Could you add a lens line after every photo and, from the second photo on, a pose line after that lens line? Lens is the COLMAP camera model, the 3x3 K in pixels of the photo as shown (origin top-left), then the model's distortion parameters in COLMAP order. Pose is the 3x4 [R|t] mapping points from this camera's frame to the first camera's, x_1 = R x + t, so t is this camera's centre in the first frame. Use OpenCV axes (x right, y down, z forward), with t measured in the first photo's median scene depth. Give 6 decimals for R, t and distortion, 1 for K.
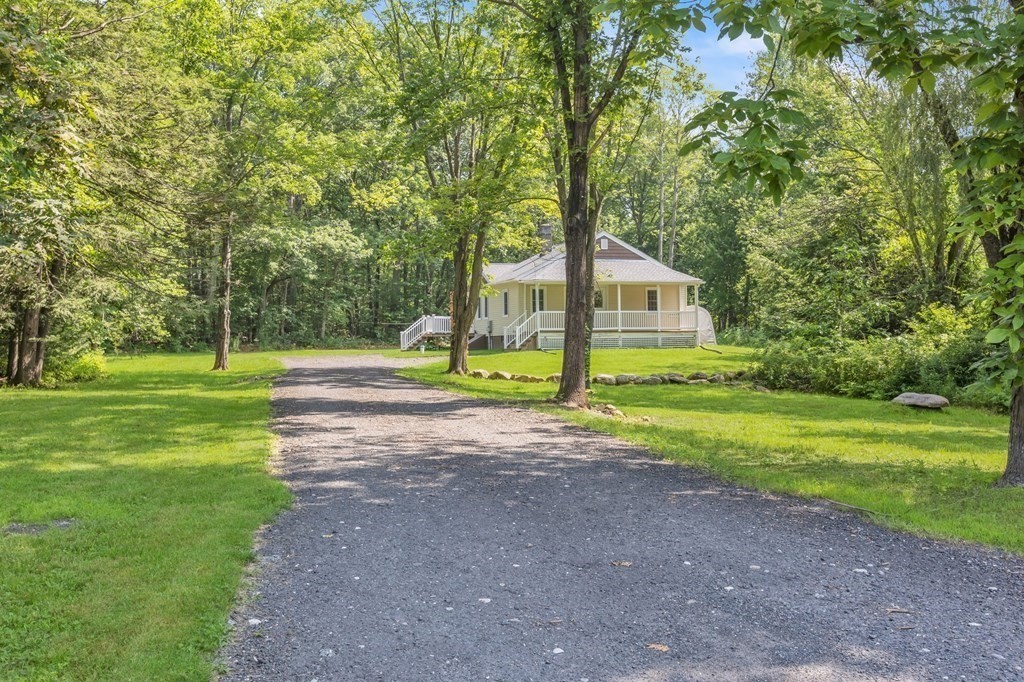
lens RADIAL K [[1005.7, 0, 512.0], [0, 1005.7, 341.0], [0, 0, 1]] dist [0.001097, -0.004208]
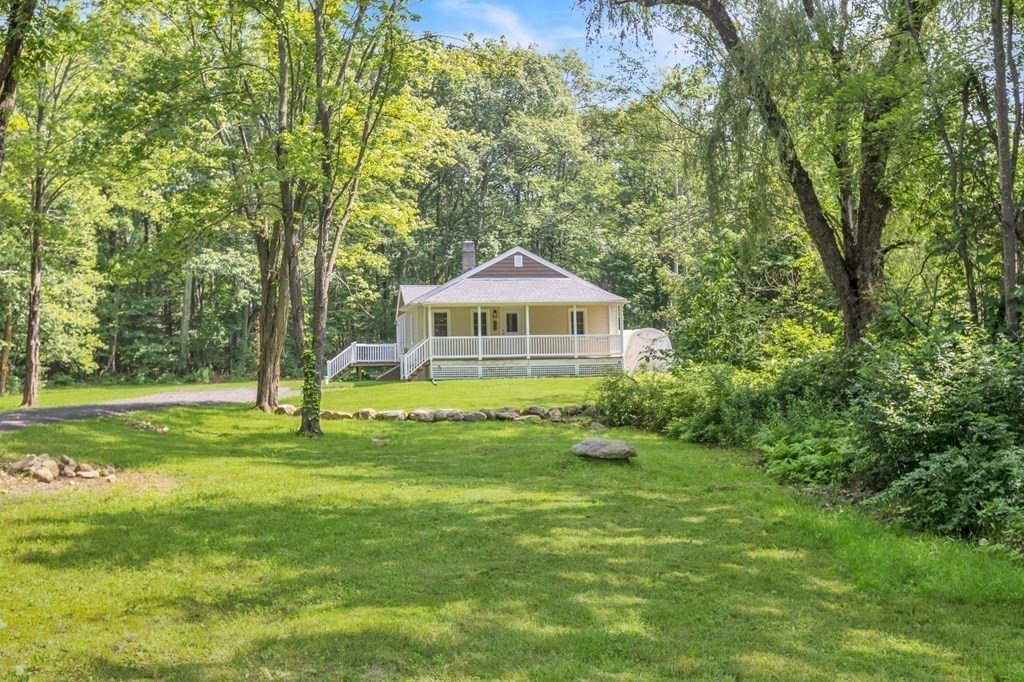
lens RADIAL K [[1024.3, 0, 512.0], [0, 1024.3, 341.0], [0, 0, 1]] dist [0.004333, -0.021037]
pose [[0.989782, -0.014221, -0.141879, 0.218844], [0.010750, 0.999625, -0.025201, -0.002334], [0.142184, 0.023419, 0.989563, 0.099277]]
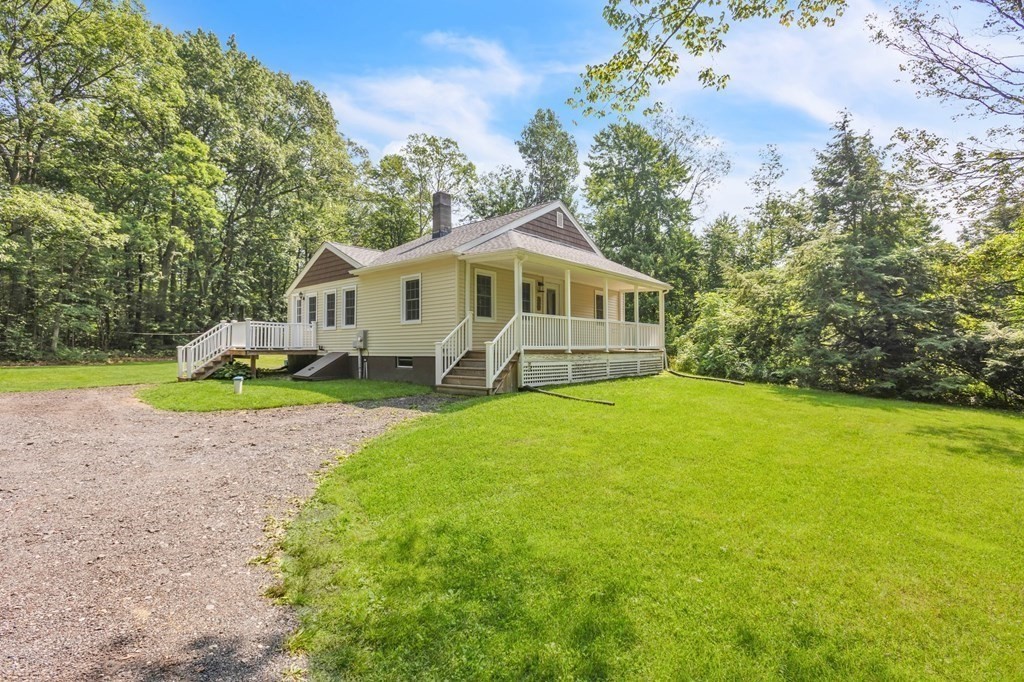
lens RADIAL K [[459.0, 0, 512.0], [0, 459.0, 341.0], [0, 0, 1]] dist [0.000431, 0.000086]
pose [[0.858153, 0.019530, 0.513022, -0.092148], [-0.011342, 0.999754, -0.019086, -0.010068], [-0.513268, 0.010560, 0.858163, 0.770735]]
